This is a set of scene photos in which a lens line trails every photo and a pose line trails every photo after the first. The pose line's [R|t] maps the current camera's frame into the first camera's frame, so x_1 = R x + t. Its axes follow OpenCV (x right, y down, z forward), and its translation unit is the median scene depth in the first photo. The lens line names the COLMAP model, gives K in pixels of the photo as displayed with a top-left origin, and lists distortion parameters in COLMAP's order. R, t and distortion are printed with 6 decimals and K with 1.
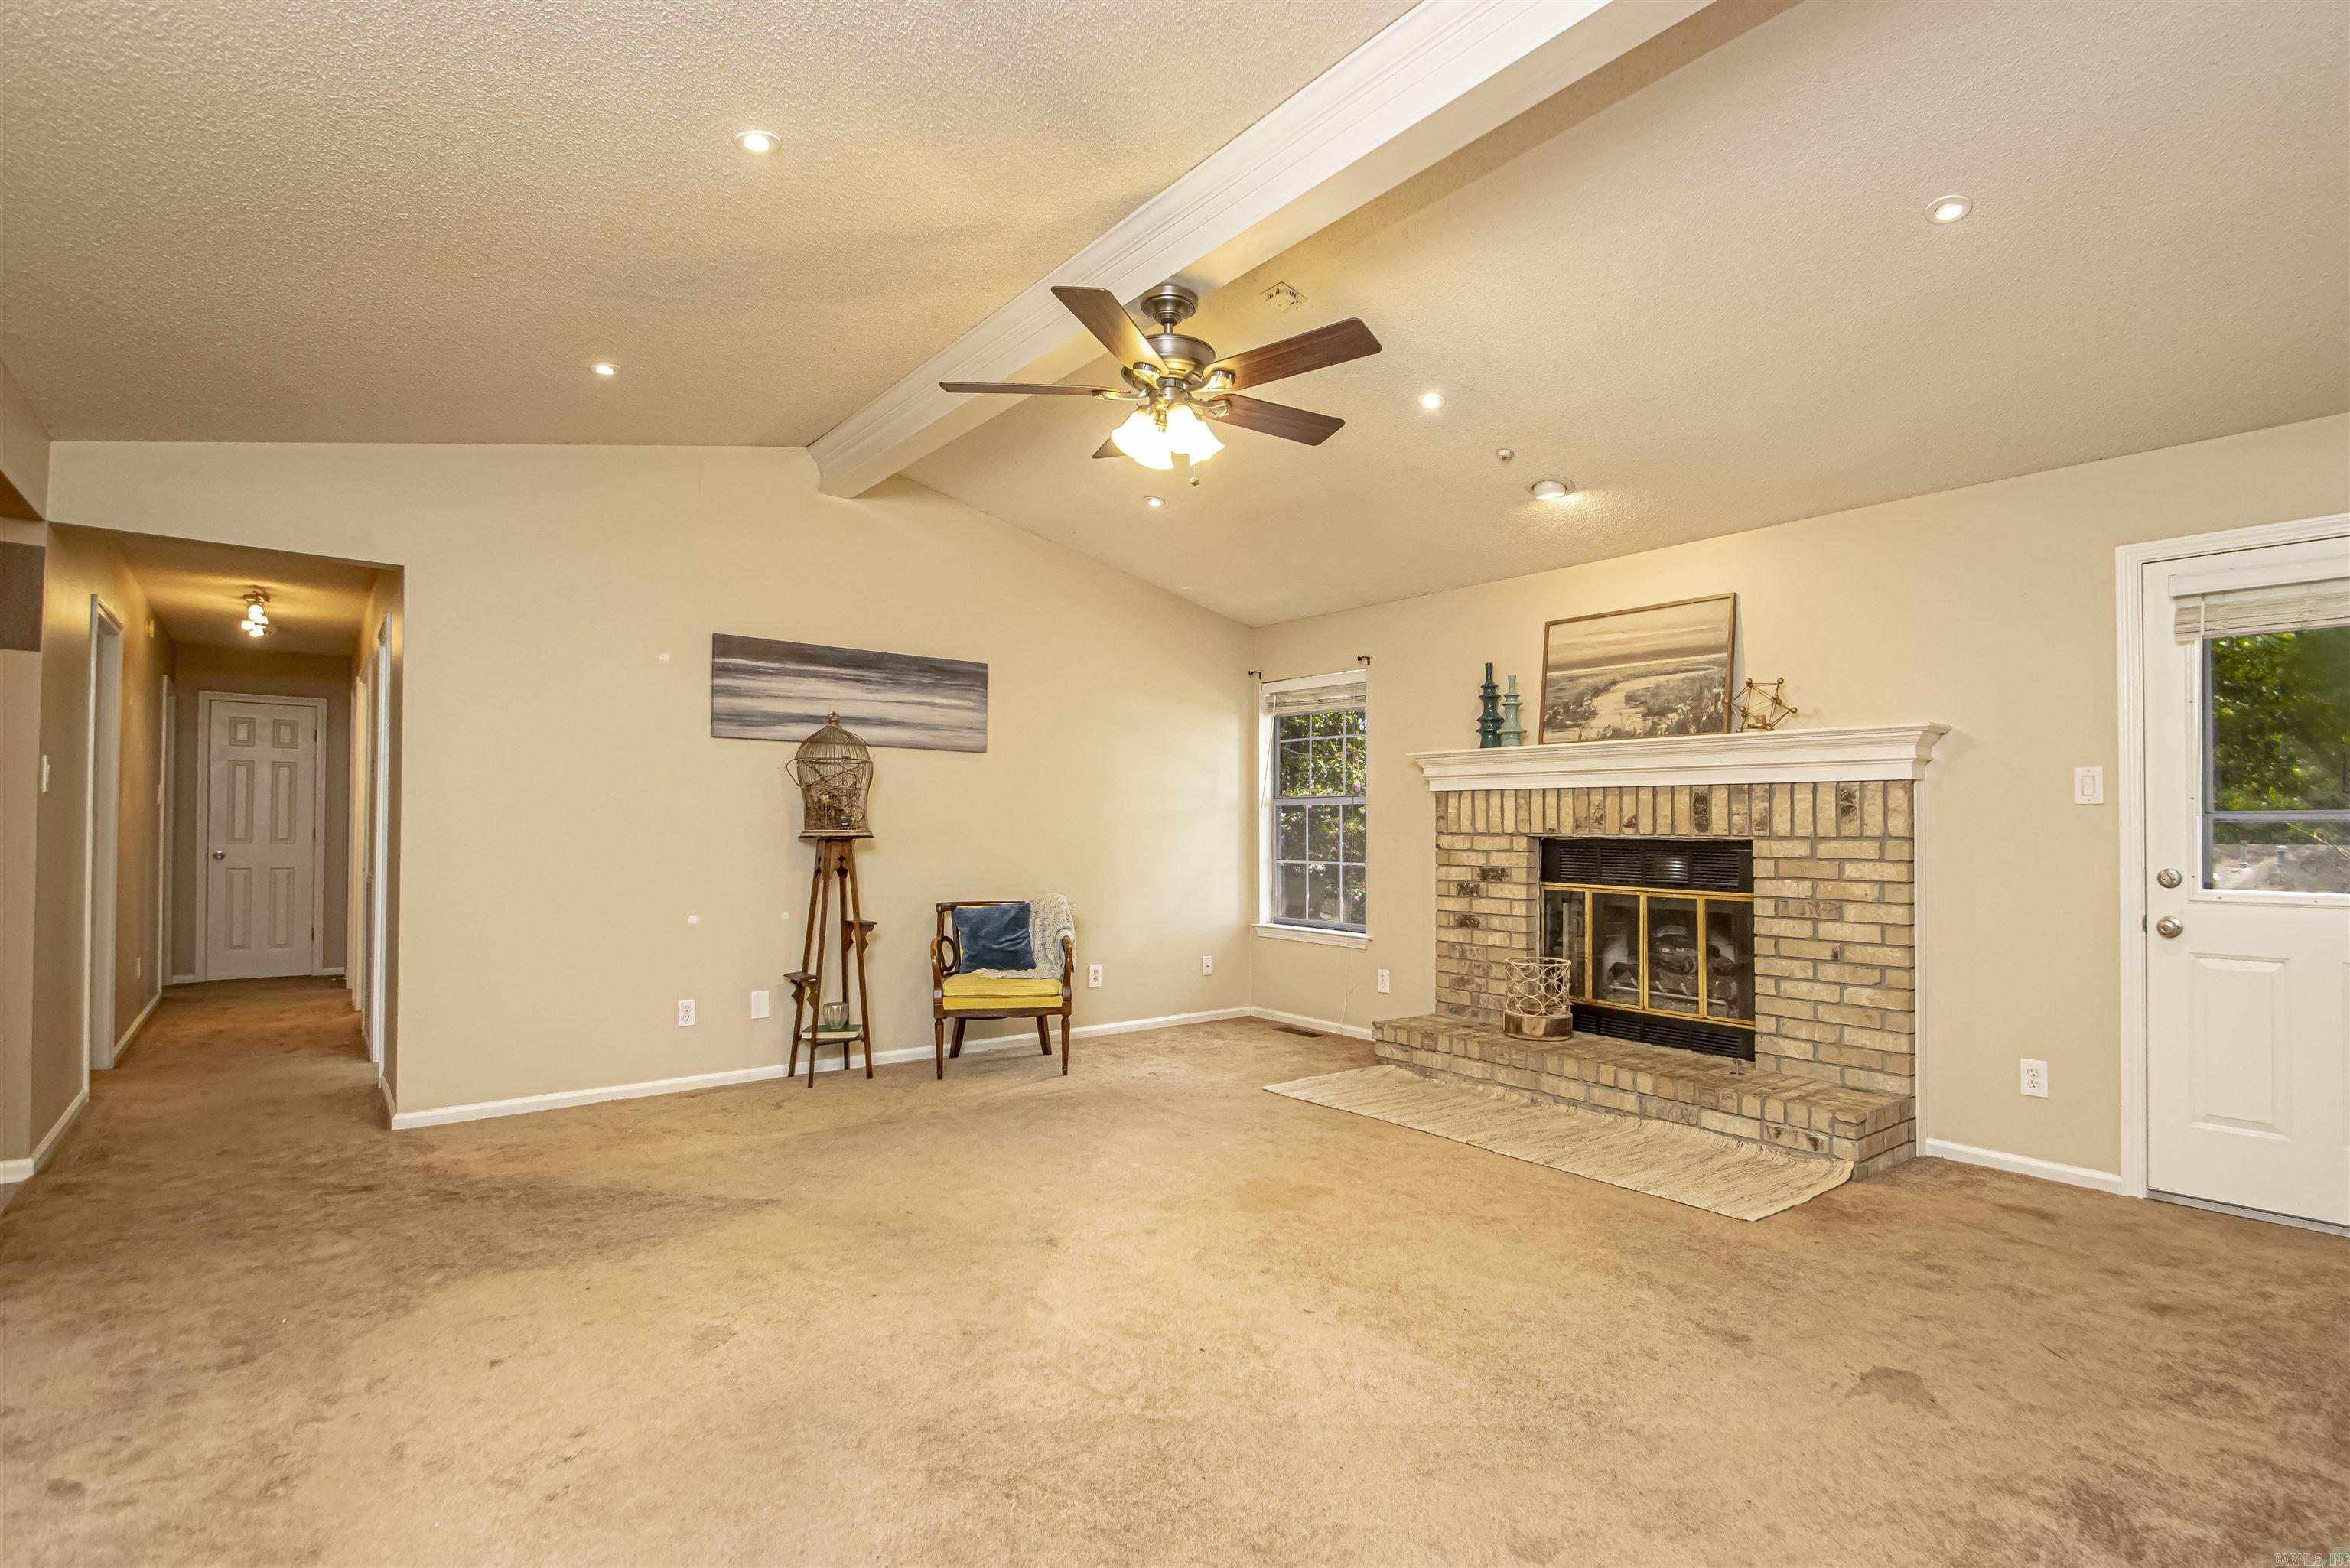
lens RADIAL K [[1094.1, 0, 1239.0], [0, 1094.1, 811.3], [0, 0, 1]] dist [0.000598, -0.000091]
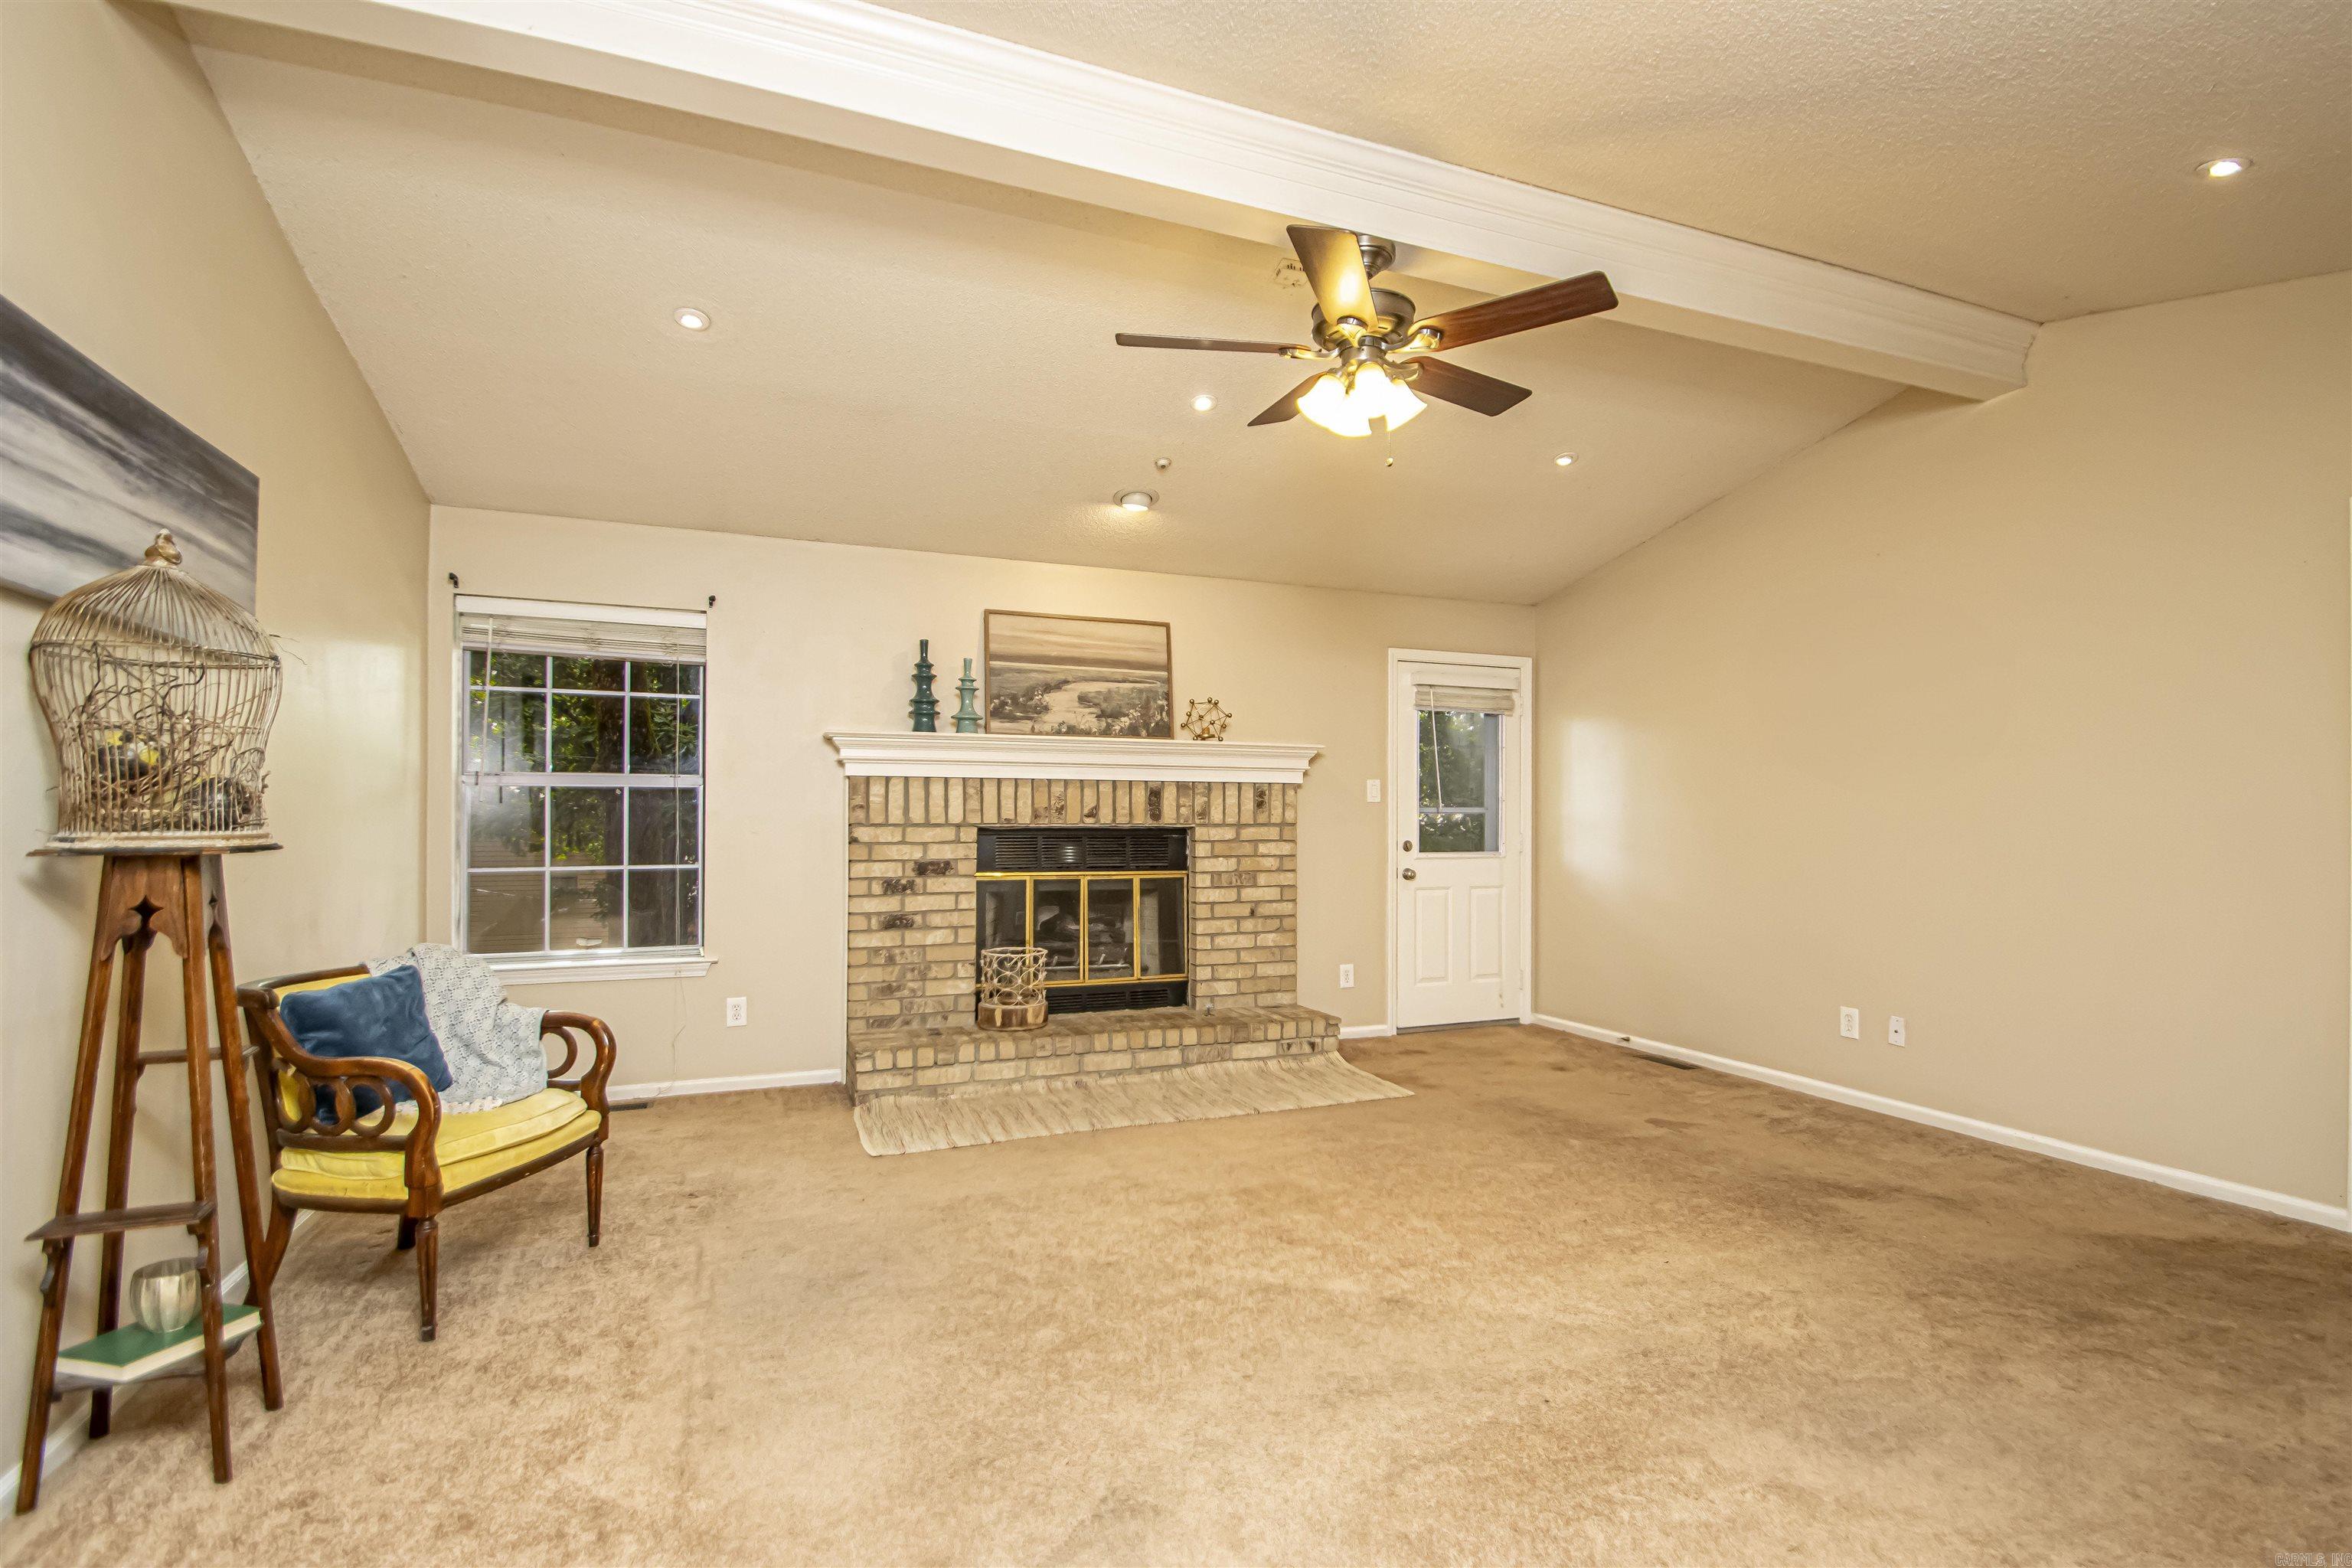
lens RADIAL K [[1095.1, 0, 1240.0], [0, 1095.1, 811.3], [0, 0, 1]] dist [0.000598, -0.000091]
pose [[0.317970, -0.002835, 0.948097, -0.623273], [-0.015053, 0.999854, 0.008038, -0.002374], [-0.947981, -0.016828, 0.317881, 0.499407]]
